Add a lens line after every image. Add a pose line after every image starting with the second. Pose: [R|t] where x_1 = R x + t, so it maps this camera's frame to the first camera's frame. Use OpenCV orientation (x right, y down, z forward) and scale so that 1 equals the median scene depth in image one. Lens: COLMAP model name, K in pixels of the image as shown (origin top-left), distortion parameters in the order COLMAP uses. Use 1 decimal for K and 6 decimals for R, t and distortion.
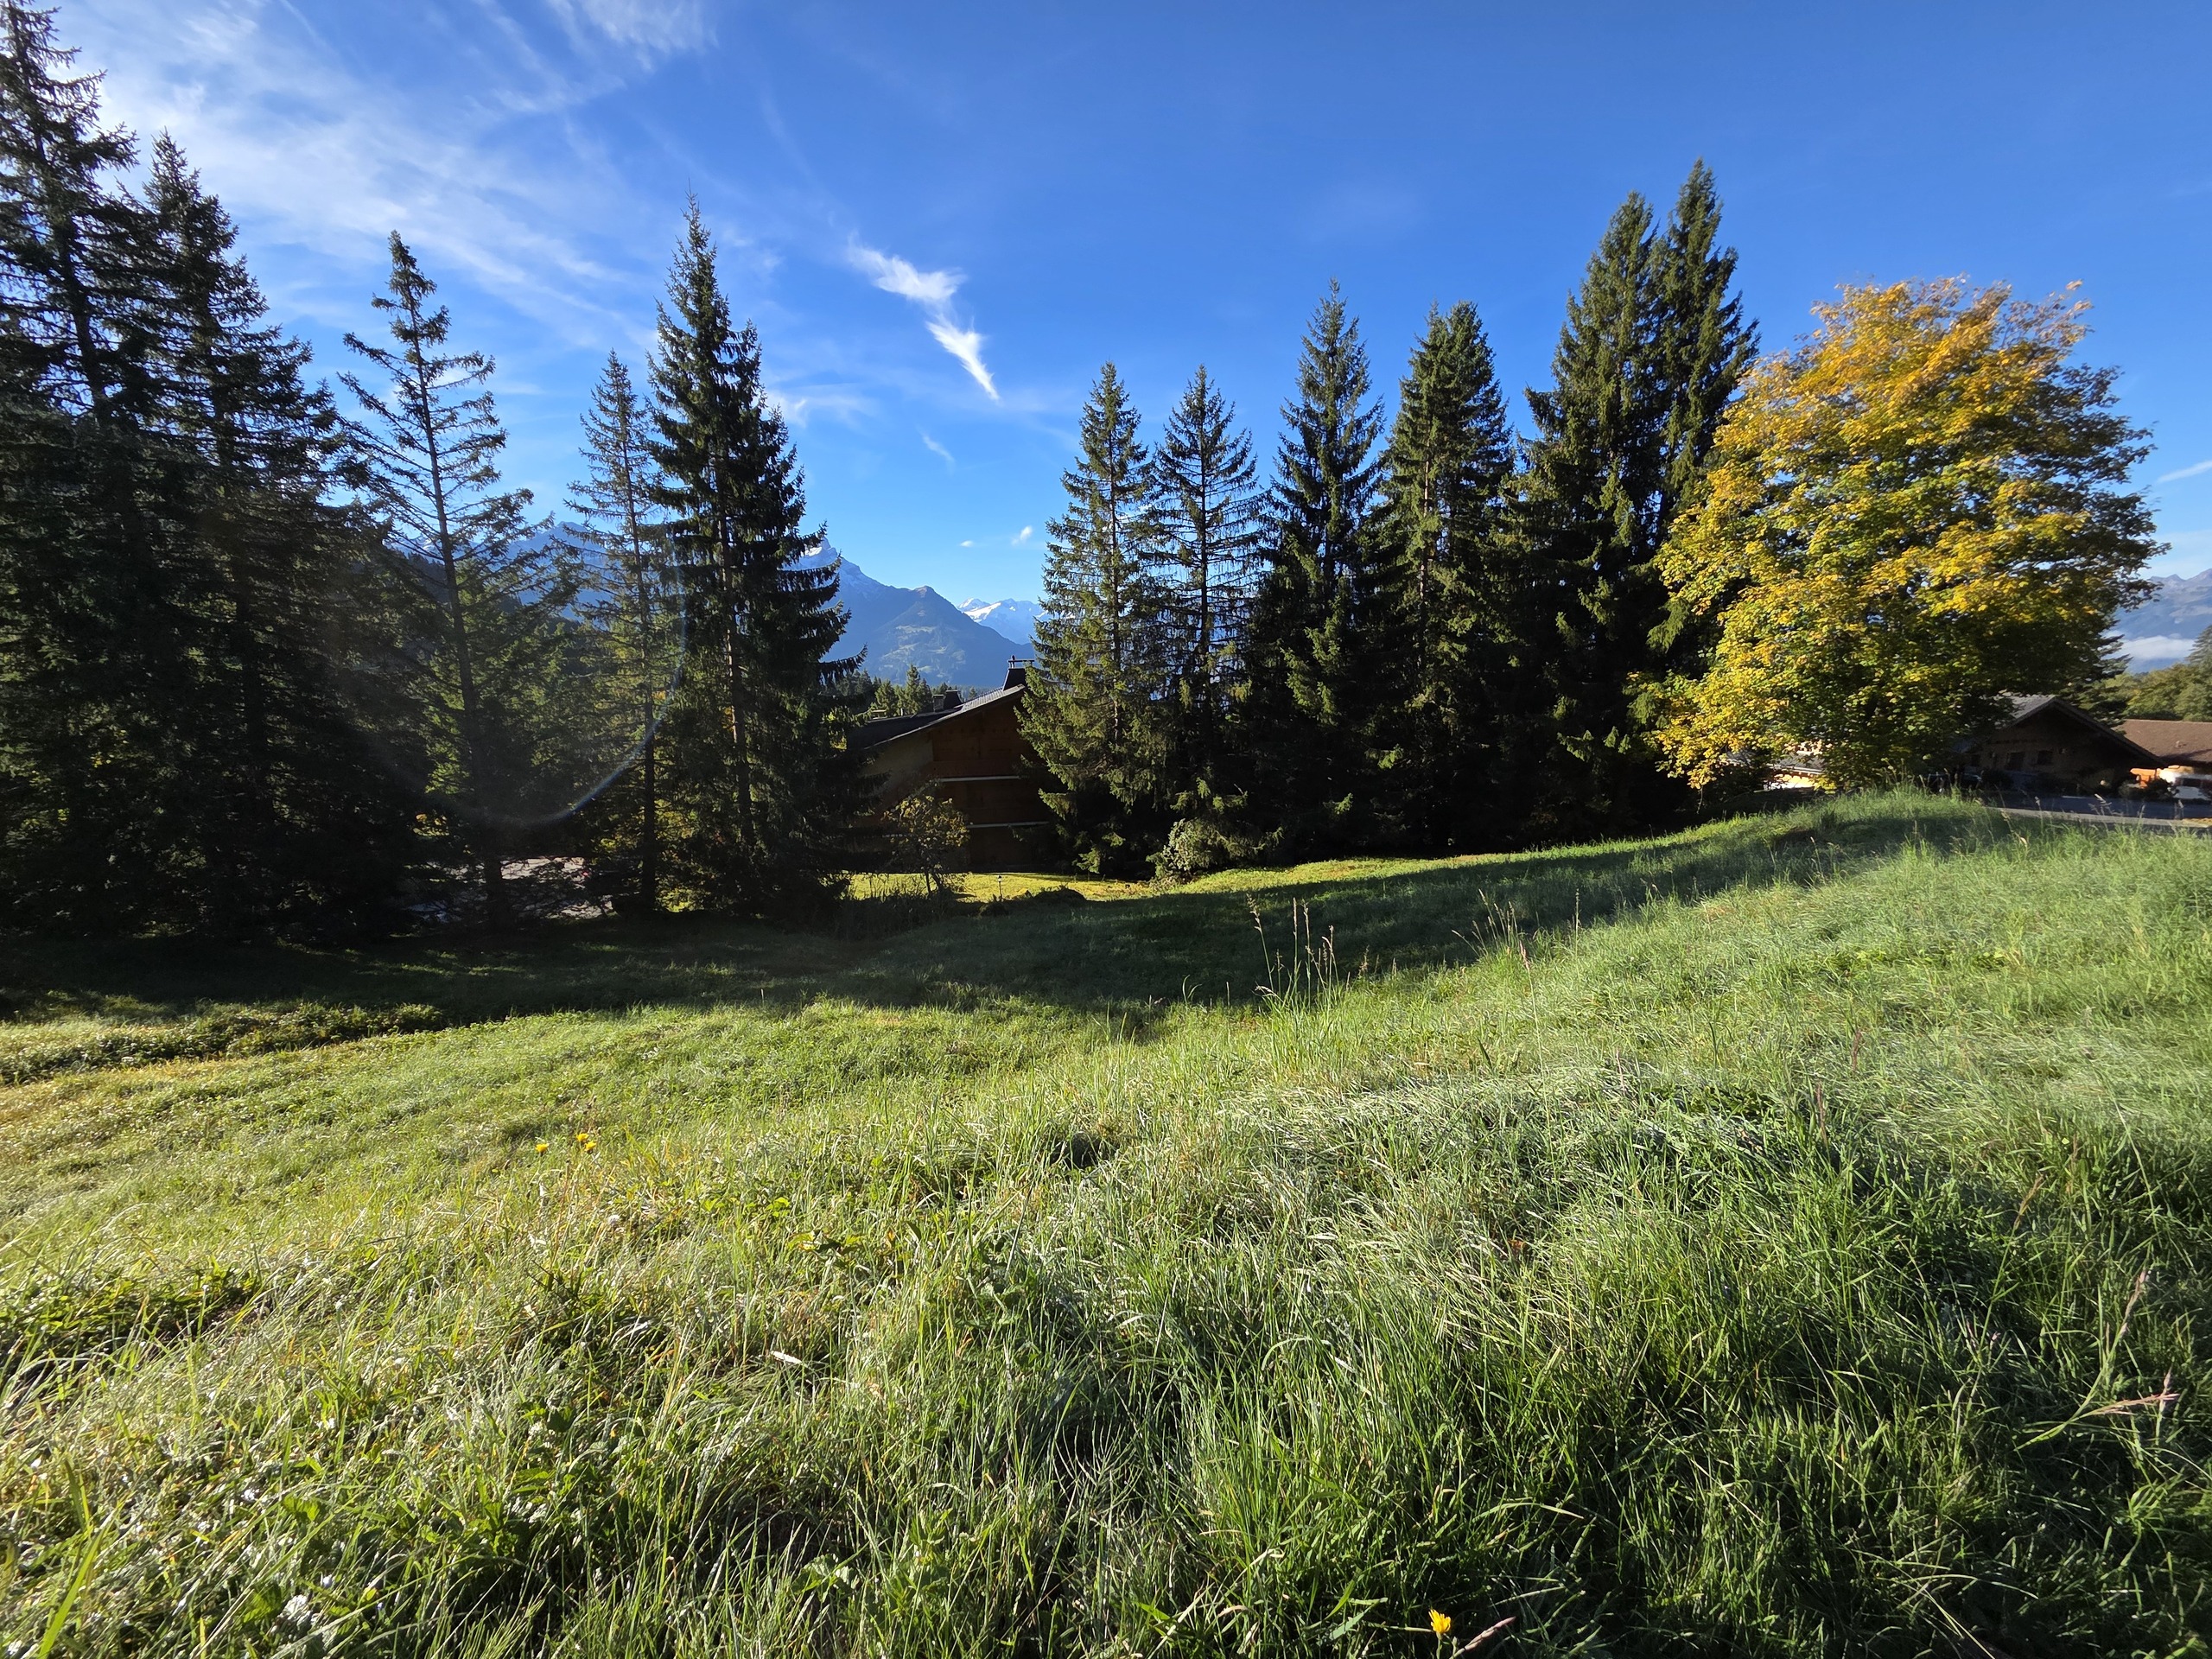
lens RADIAL K [[897.8, 0, 1102.6], [0, 897.8, 826.9], [0, 0, 1]] dist [0.004284, -0.002022]
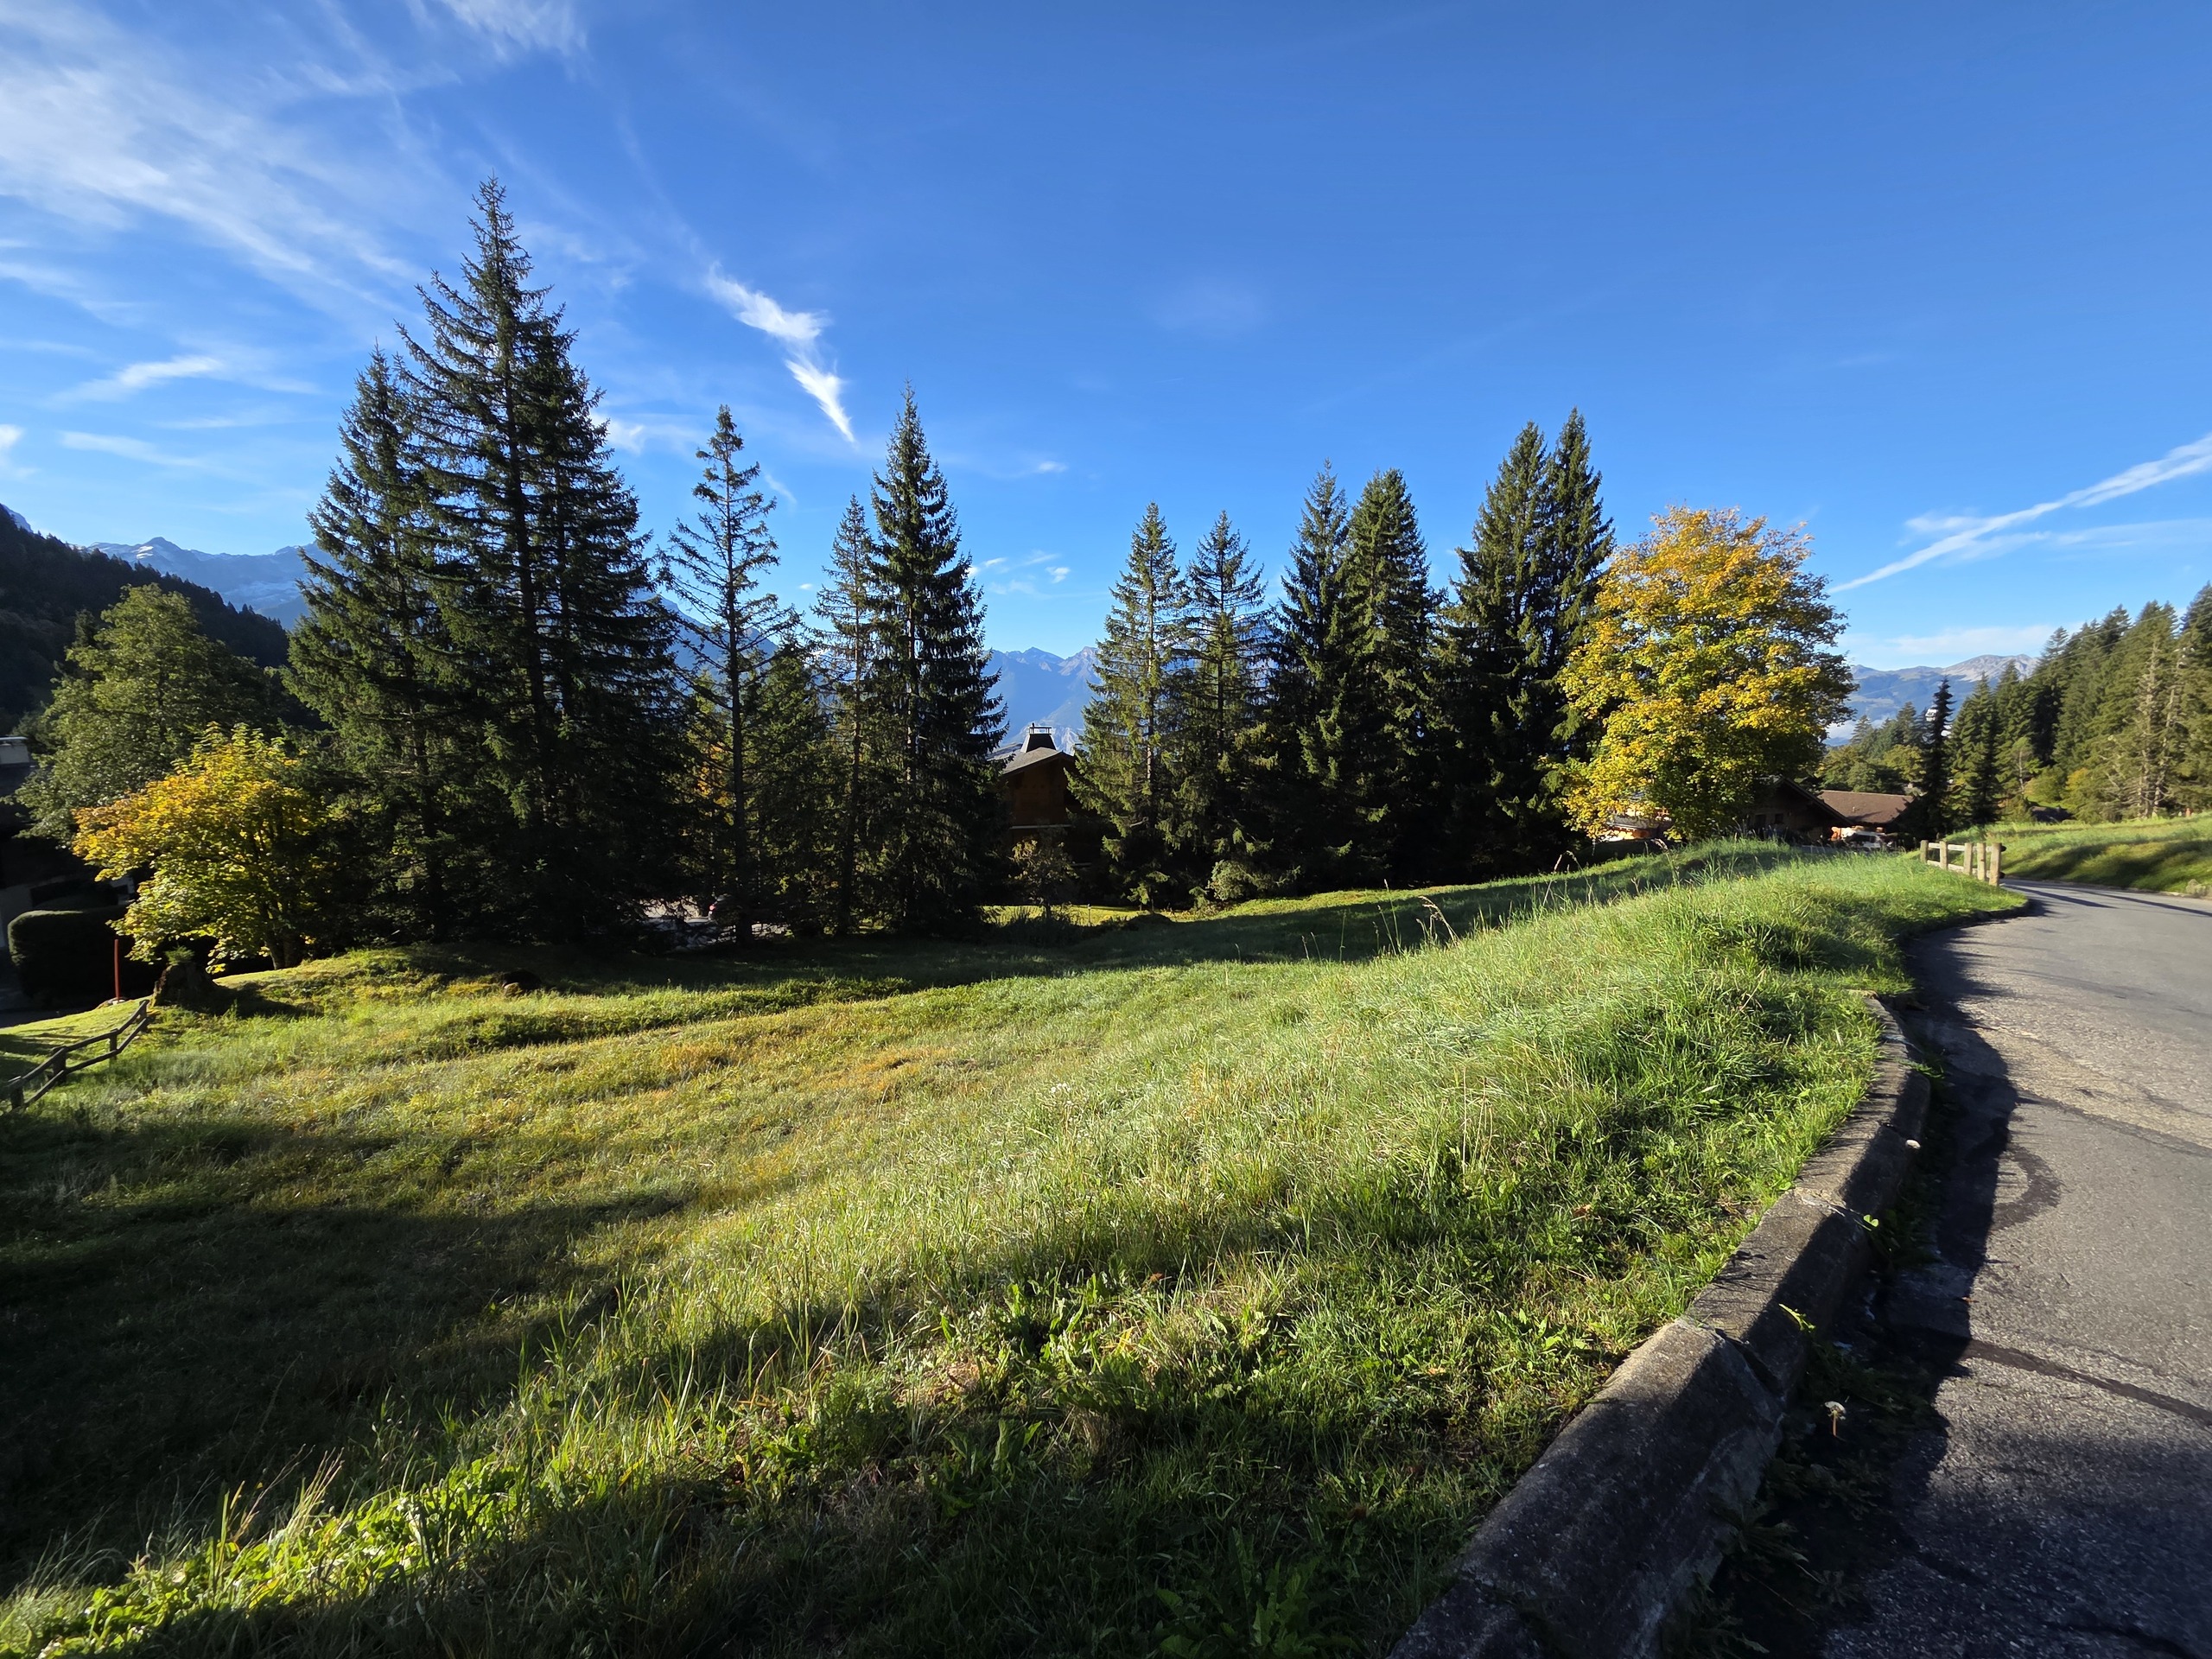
lens RADIAL K [[898.1, 0, 1100.9], [0, 898.1, 826.0], [0, 0, 1]] dist [0.004028, -0.000410]
pose [[0.983041, 0.008489, 0.183189, -0.351929], [0.002034, 0.998362, -0.057180, 0.017655], [-0.183375, 0.056583, 0.981413, -0.252010]]
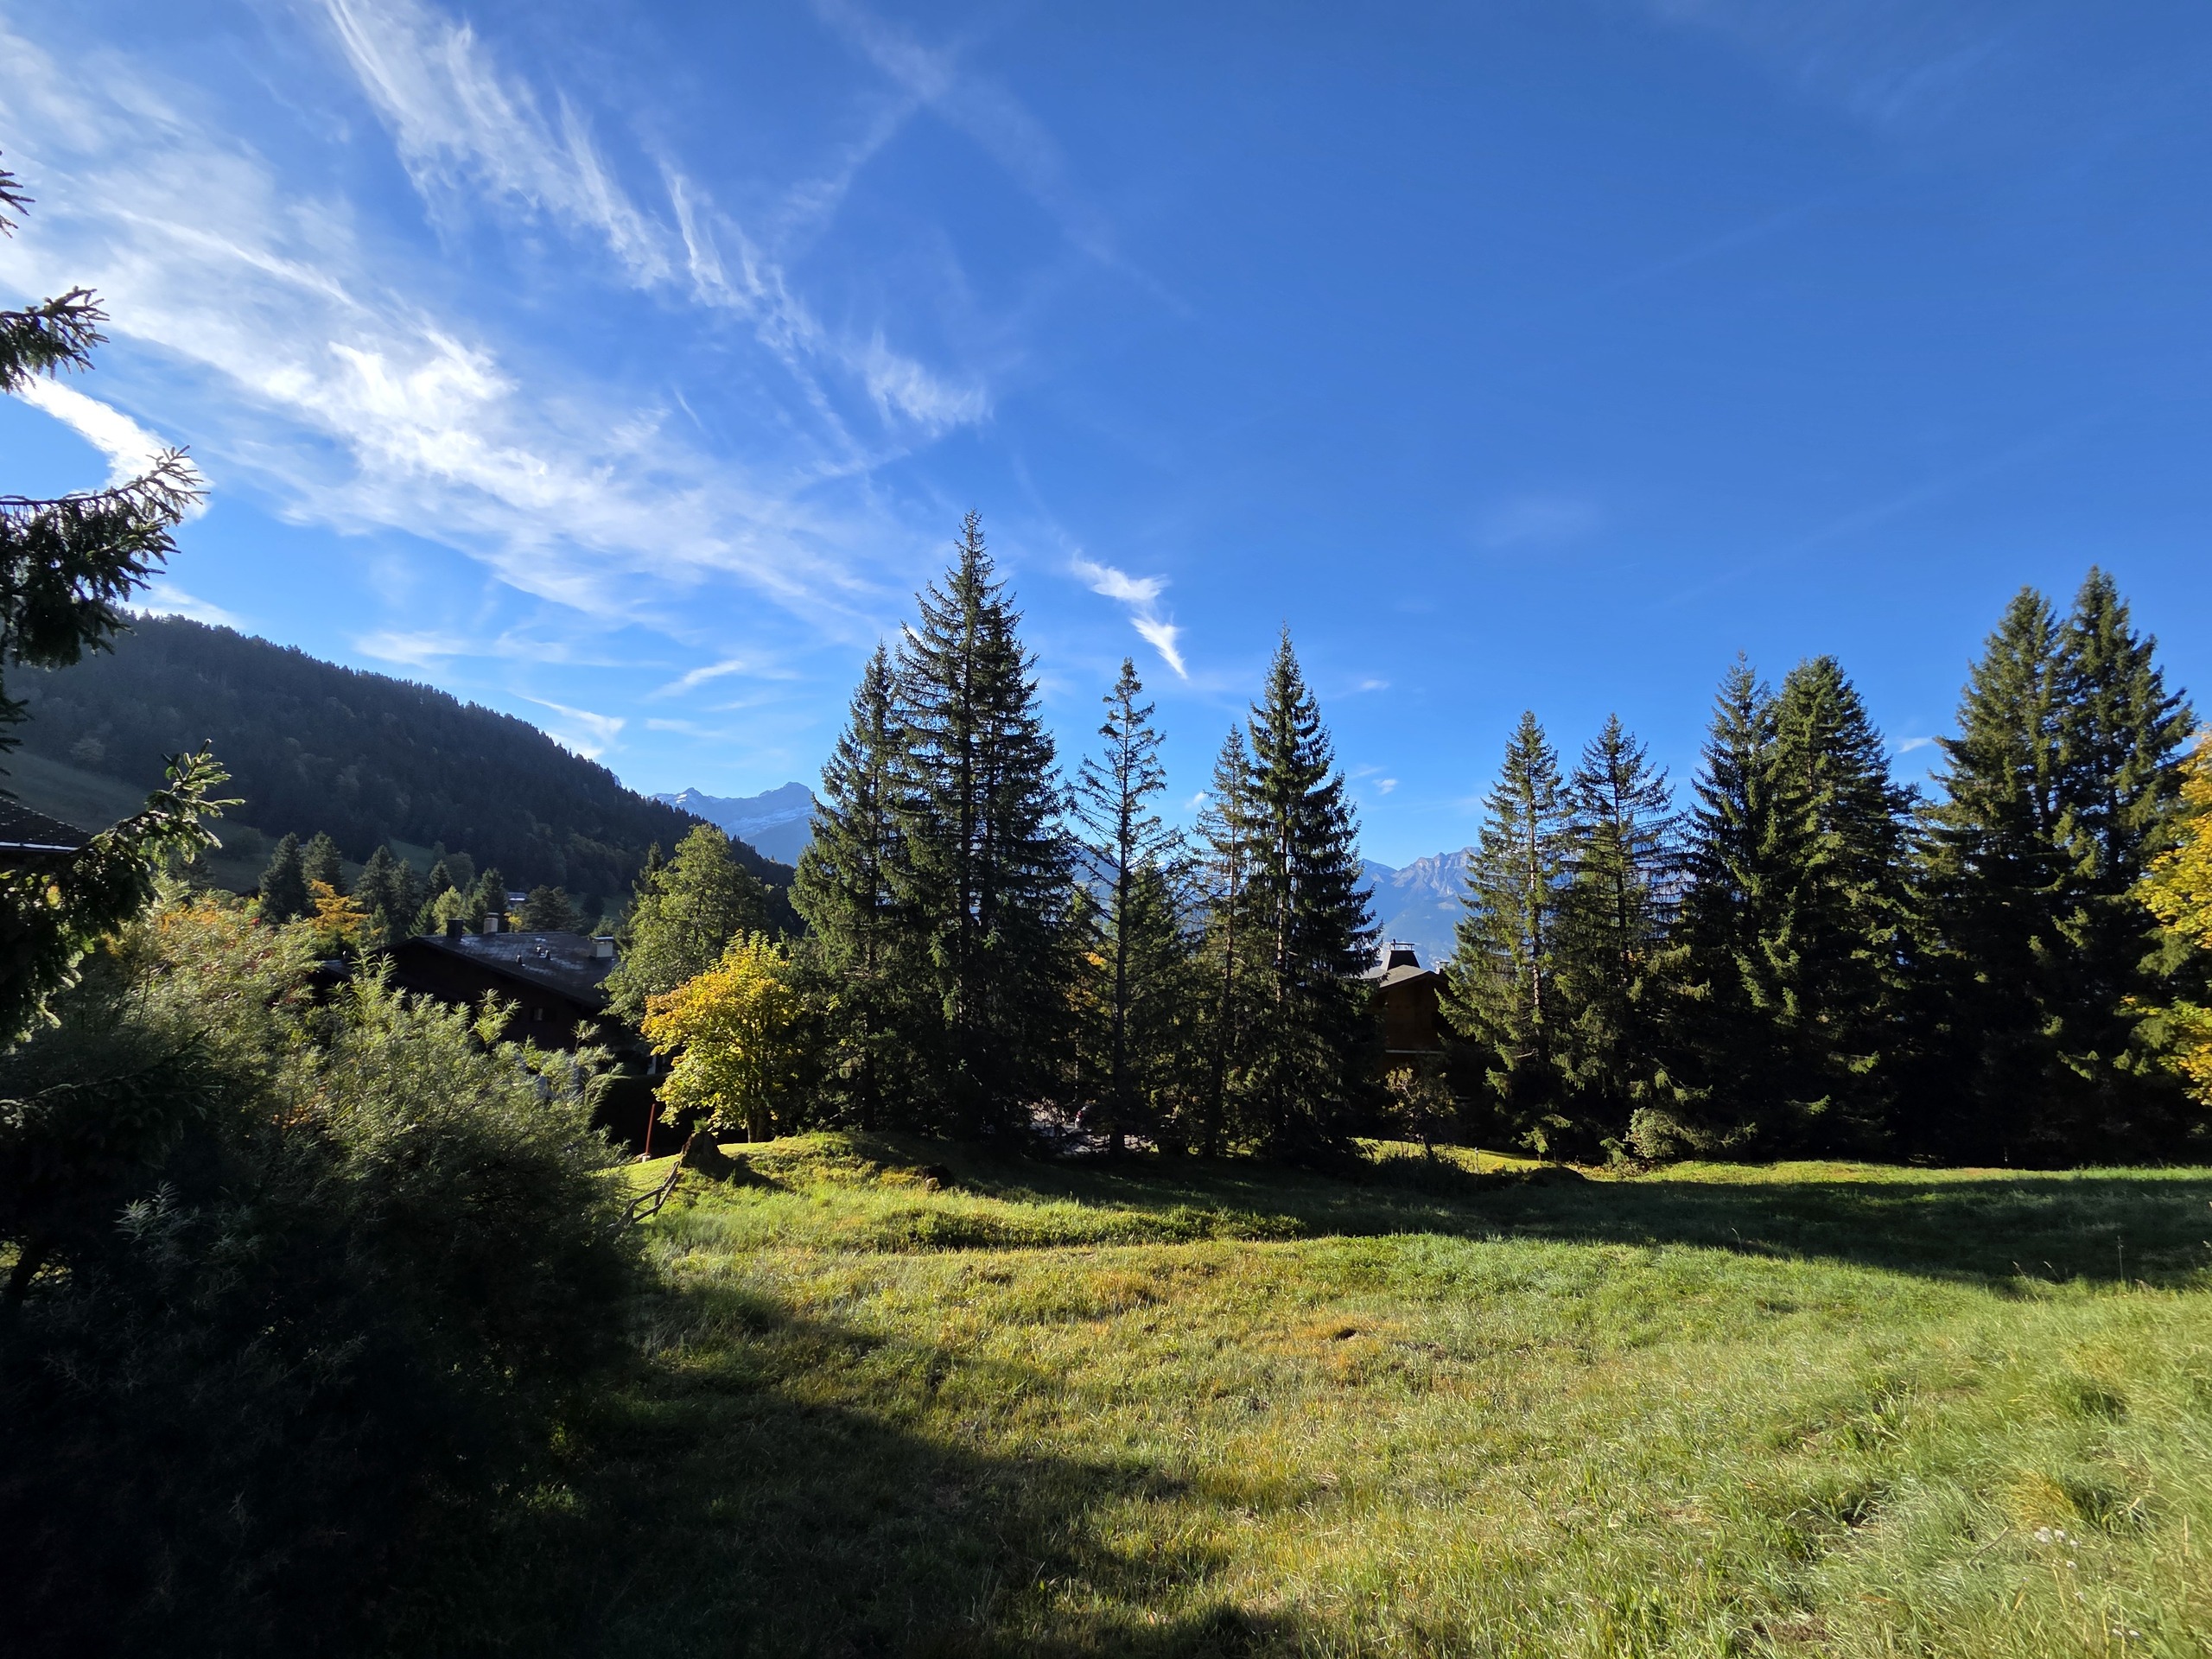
lens RADIAL K [[897.8, 0, 1102.6], [0, 897.8, 826.9], [0, 0, 1]] dist [0.004284, -0.002022]
pose [[0.983791, 0.024610, -0.177624, -0.405923], [-0.073367, 0.959078, -0.273472, 0.012783], [0.163625, 0.282071, 0.945337, -0.241398]]
